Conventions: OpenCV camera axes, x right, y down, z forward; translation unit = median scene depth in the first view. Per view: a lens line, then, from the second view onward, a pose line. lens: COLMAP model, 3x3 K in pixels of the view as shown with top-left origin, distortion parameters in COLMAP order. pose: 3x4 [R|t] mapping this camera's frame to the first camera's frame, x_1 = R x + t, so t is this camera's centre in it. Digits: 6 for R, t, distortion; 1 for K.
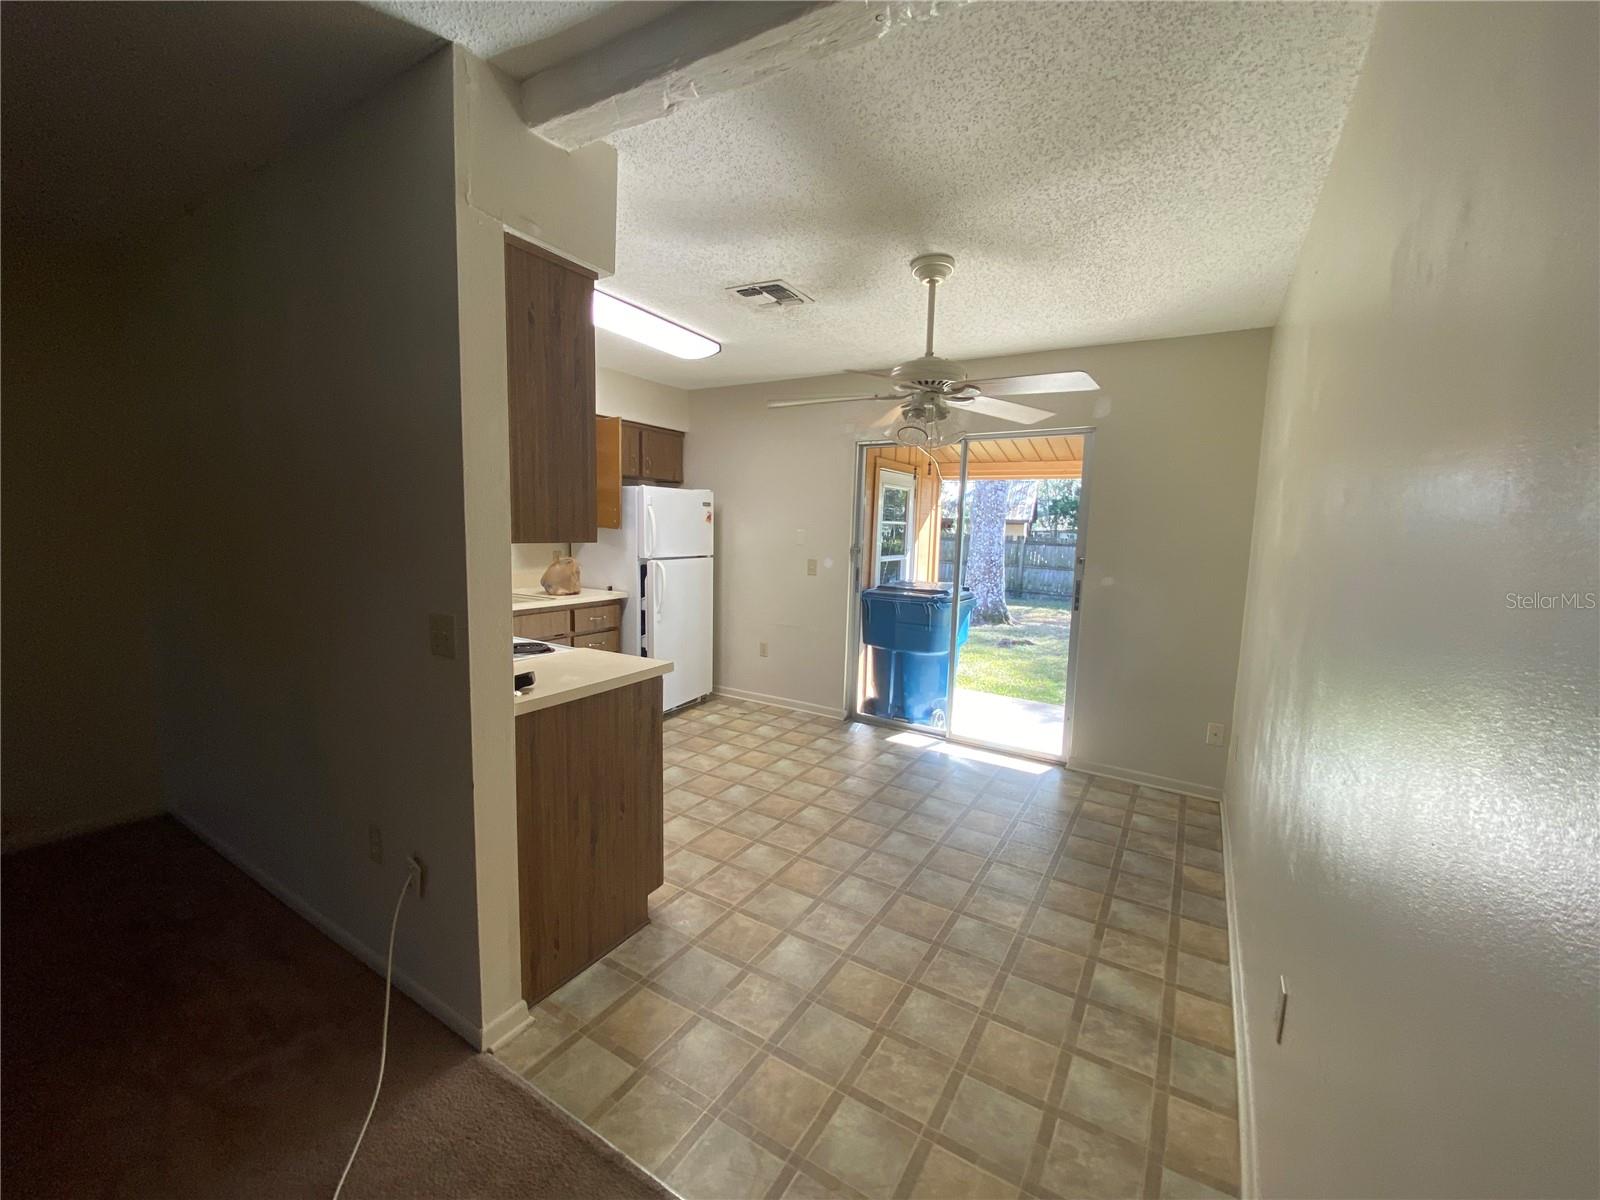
lens RADIAL K [[653.1, 0, 803.7], [0, 653.1, 591.3], [0, 0, 1]] dist [-0.008048, -0.008027]
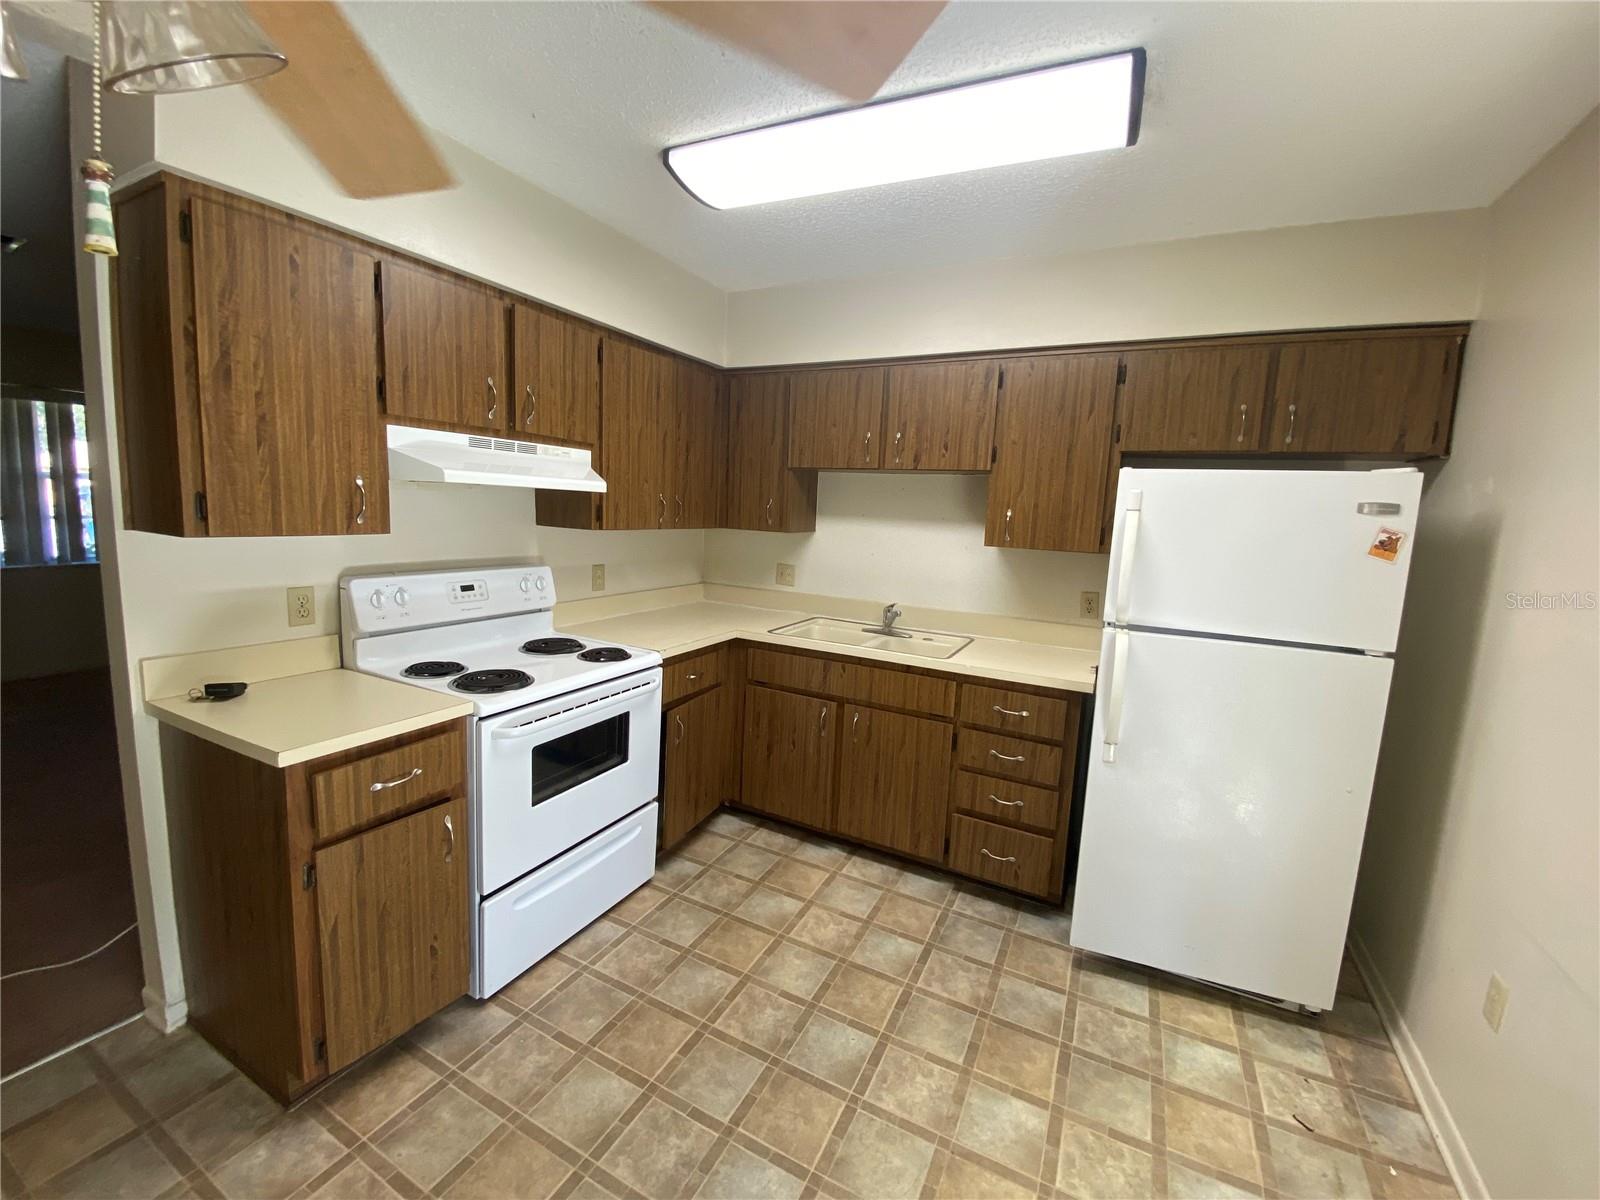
lens RADIAL K [[653.1, 0, 803.2], [0, 653.1, 598.7], [0, 0, 1]] dist [-0.008048, -0.008027]
pose [[0.067734, 0.109291, -0.991699, 0.195244], [-0.158524, 0.982534, 0.097454, -0.073232], [0.985029, 0.150607, 0.083876, 0.706044]]
